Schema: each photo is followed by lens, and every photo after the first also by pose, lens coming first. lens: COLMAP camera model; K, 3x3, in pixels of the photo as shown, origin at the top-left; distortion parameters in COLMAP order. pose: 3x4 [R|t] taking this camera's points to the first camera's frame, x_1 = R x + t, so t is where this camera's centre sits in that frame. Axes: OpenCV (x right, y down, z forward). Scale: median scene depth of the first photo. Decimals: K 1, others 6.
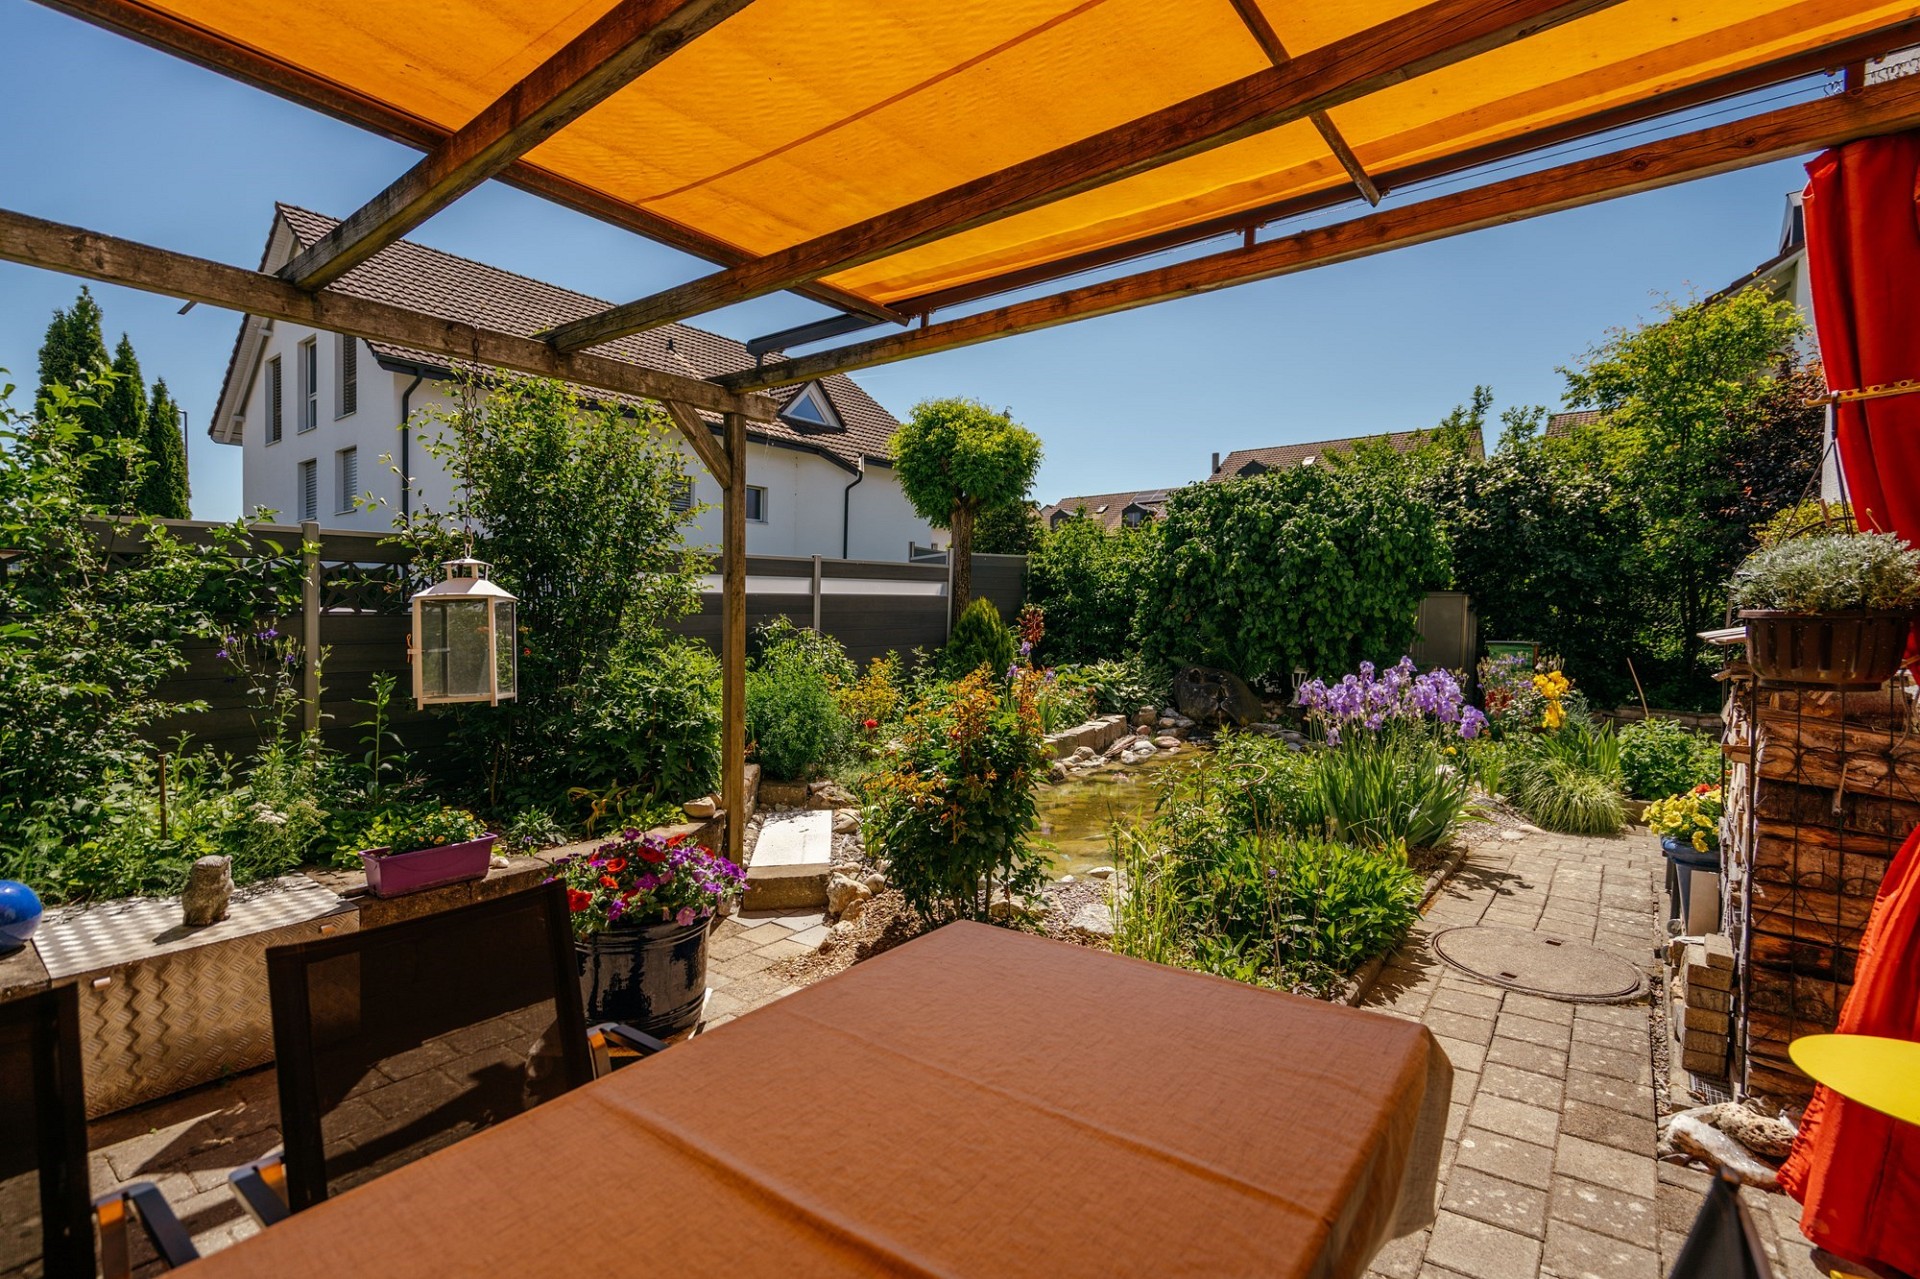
lens RADIAL K [[891.7, 0, 960.0], [0, 891.7, 639.5], [0, 0, 1]] dist [-0.001120, -0.000177]
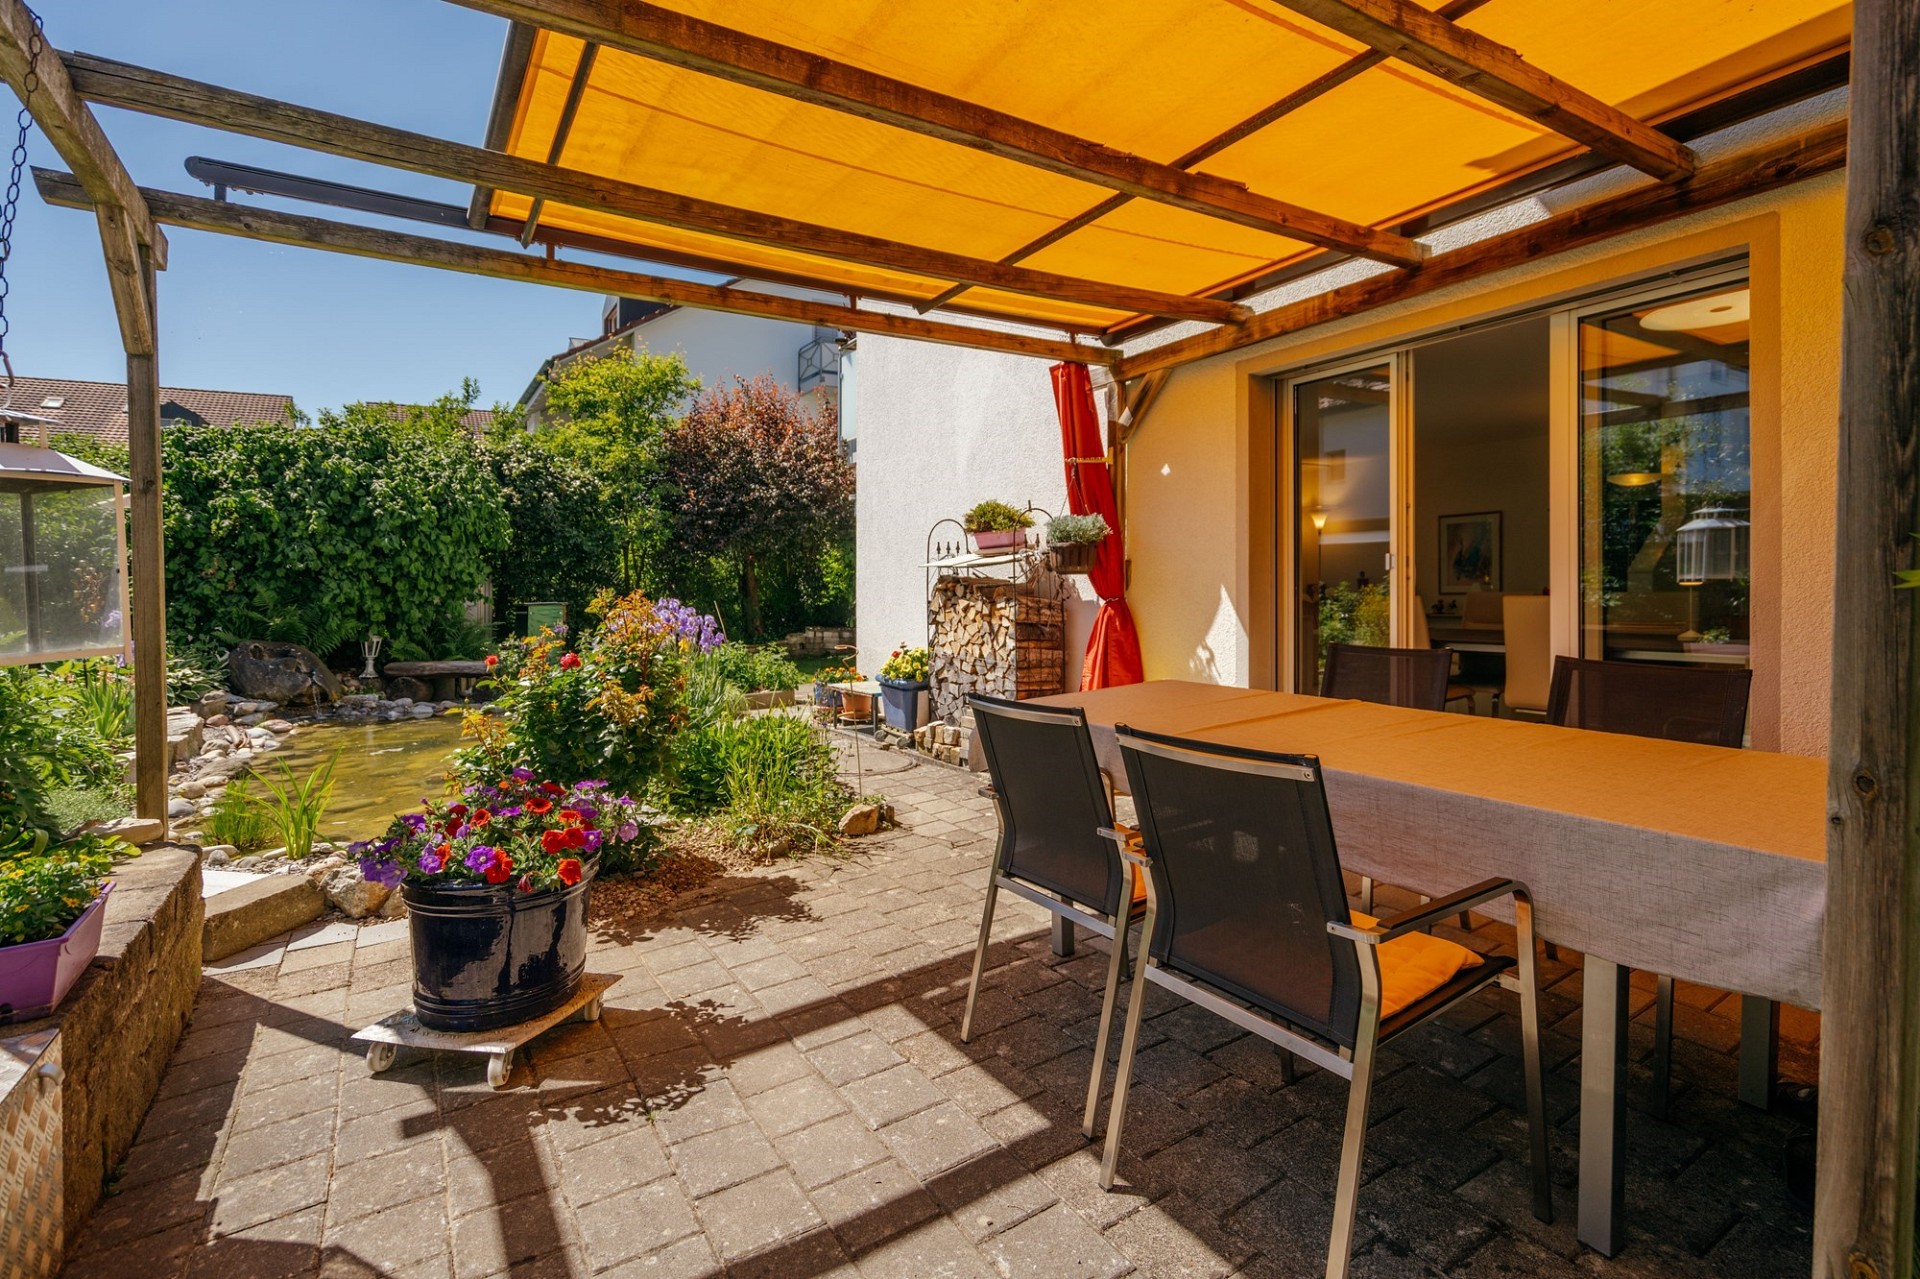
lens RADIAL K [[839.1, 0, 984.9], [0, 839.1, 593.7], [0, 0, 1]] dist [-0.007698, -0.000480]
pose [[0.354796, -0.021959, 0.934686, -0.243115], [0.048148, 0.998827, 0.005190, 0.015197], [-0.933703, 0.043161, 0.355437, 0.071195]]
